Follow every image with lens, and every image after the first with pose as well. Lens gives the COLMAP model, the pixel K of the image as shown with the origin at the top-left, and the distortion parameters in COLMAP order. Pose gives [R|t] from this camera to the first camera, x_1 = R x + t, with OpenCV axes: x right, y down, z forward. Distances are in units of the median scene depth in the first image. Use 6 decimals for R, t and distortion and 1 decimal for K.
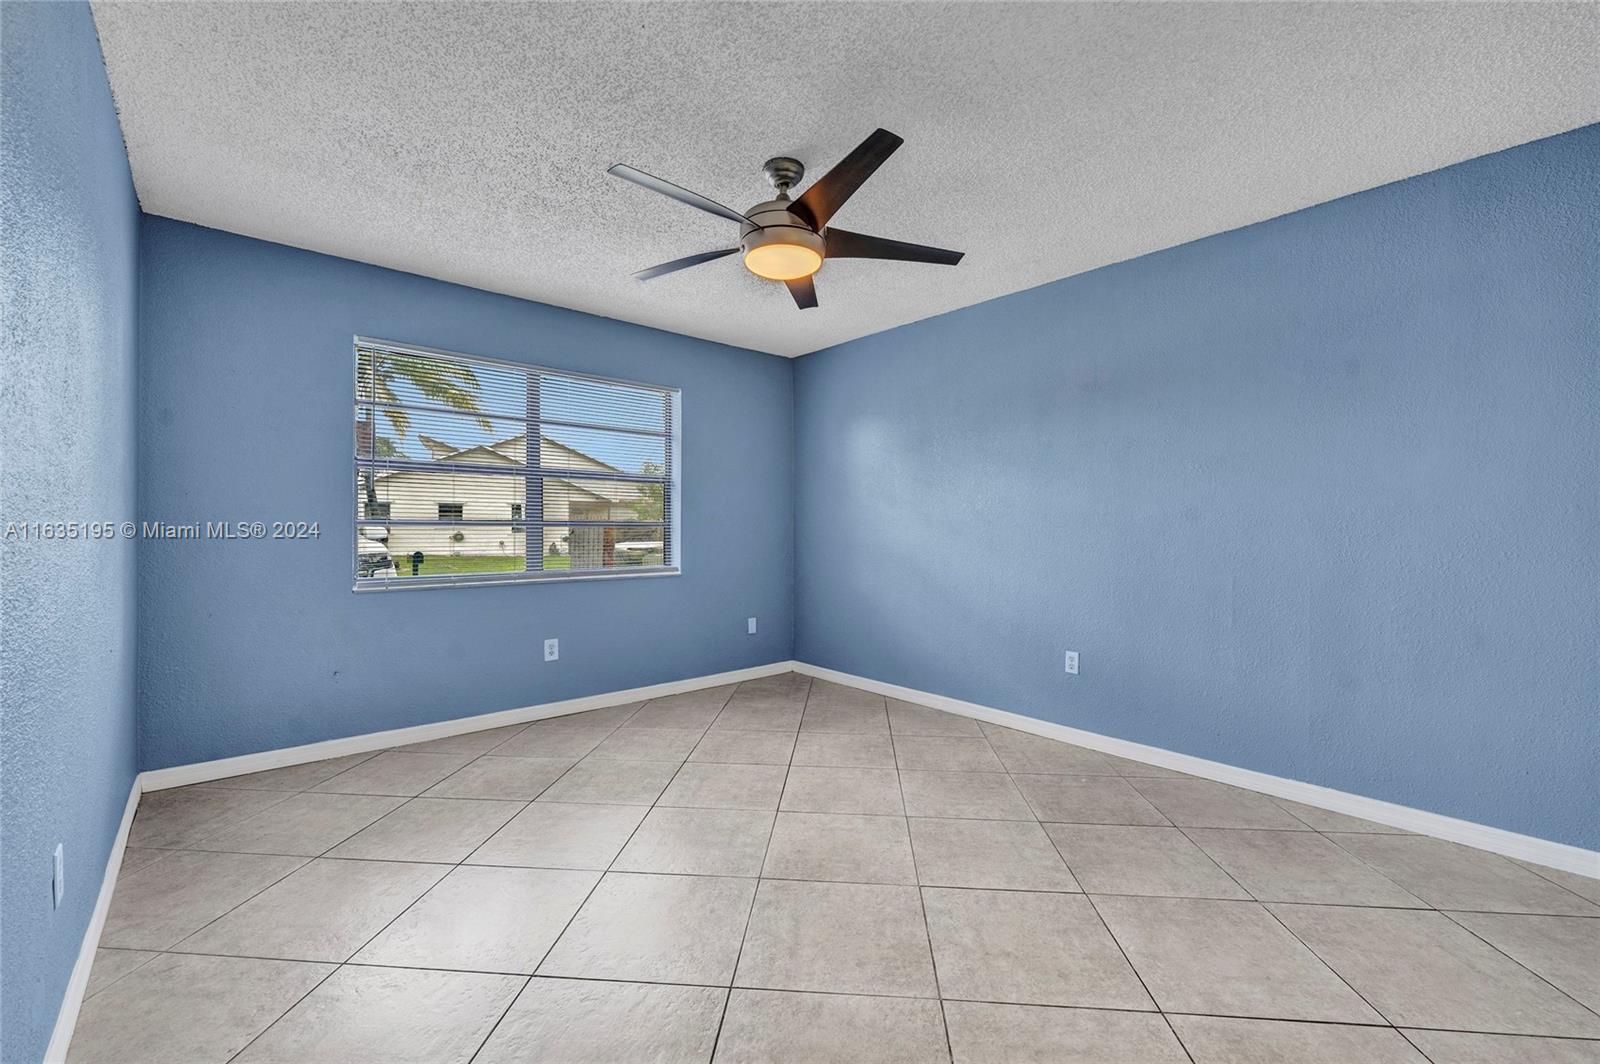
lens RADIAL K [[656.9, 0, 793.4], [0, 656.9, 522.2], [0, 0, 1]] dist [0.000501, 0.000139]
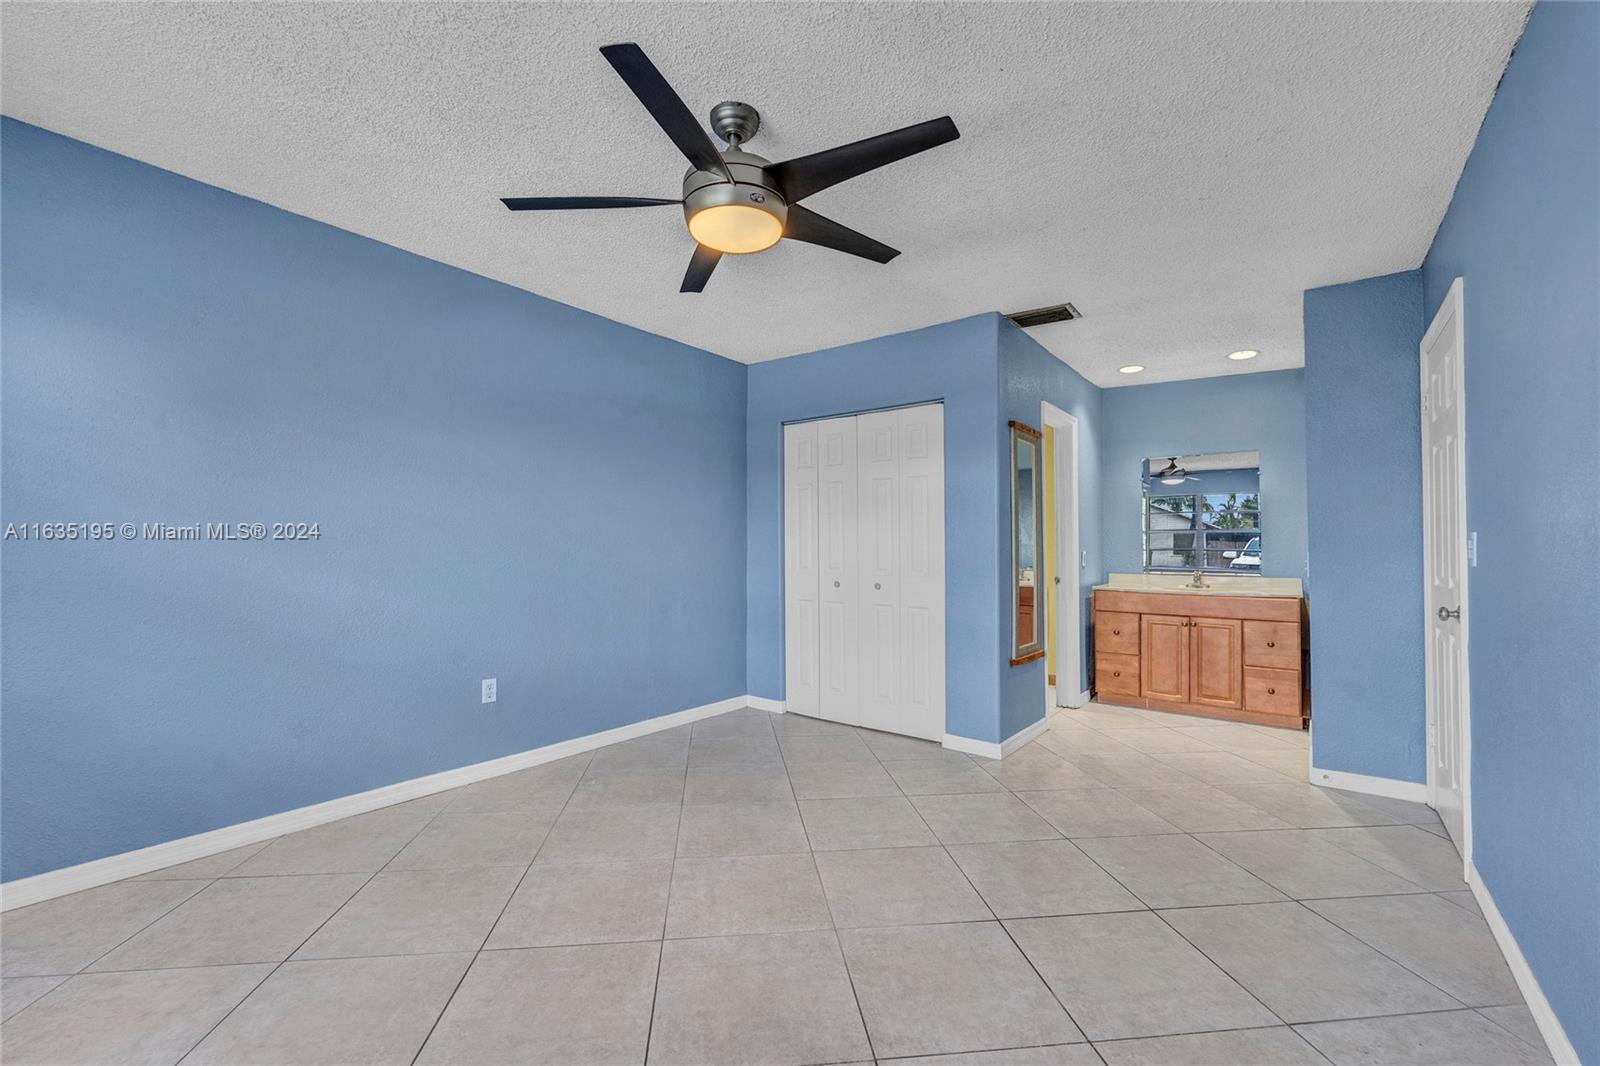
lens RADIAL K [[656.9, 0, 793.4], [0, 656.9, 523.2], [0, 0, 1]] dist [0.000501, 0.000139]
pose [[-0.192992, 0.035731, 0.980550, -0.683916], [-0.014618, 0.999121, -0.039284, 0.005353], [-0.981091, -0.021915, -0.192300, 0.881748]]
